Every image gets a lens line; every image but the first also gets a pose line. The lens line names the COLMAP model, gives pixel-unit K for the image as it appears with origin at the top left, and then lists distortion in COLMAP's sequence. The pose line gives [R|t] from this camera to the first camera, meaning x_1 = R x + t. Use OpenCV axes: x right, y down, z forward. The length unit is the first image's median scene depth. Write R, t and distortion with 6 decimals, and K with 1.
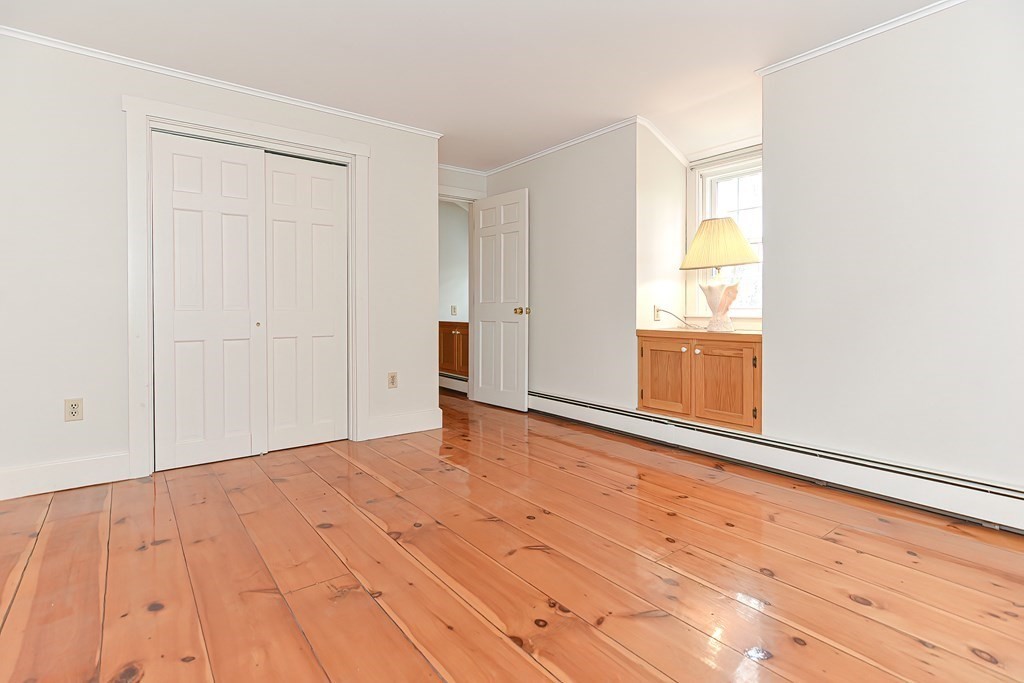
lens RADIAL K [[506.1, 0, 511.4], [0, 506.1, 320.3], [0, 0, 1]] dist [0.001184, 0.000695]
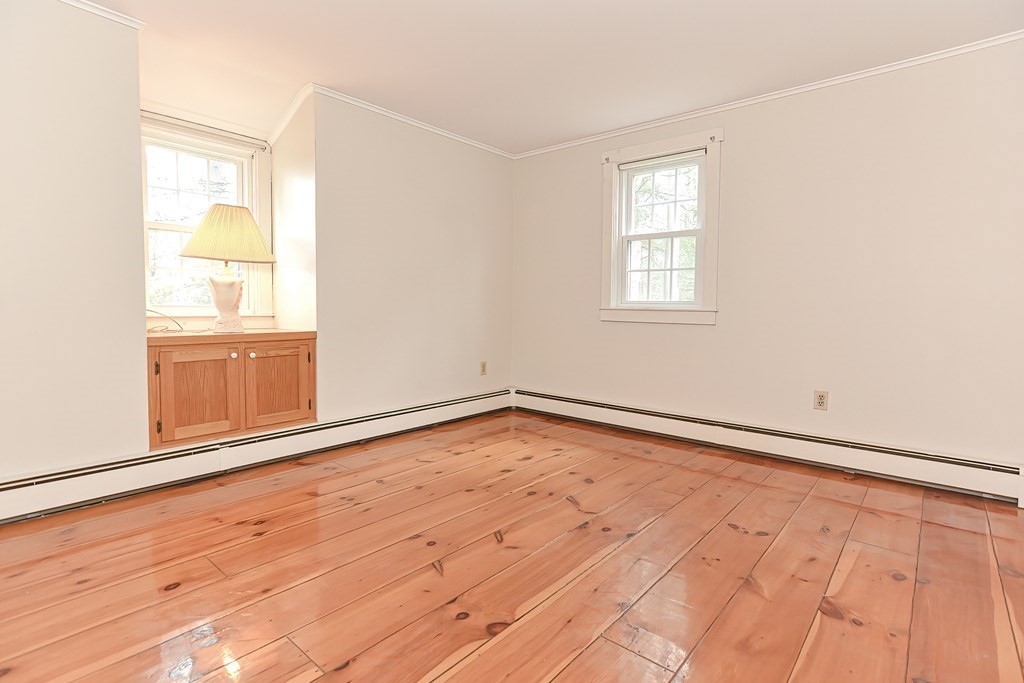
lens RADIAL K [[506.1, 0, 511.4], [0, 506.1, 320.3], [0, 0, 1]] dist [0.001184, 0.000695]
pose [[-0.206108, -0.031338, 0.978027, -0.665288], [0.010942, 0.999351, 0.034327, -0.029119], [-0.978468, 0.017777, -0.205631, 0.801745]]
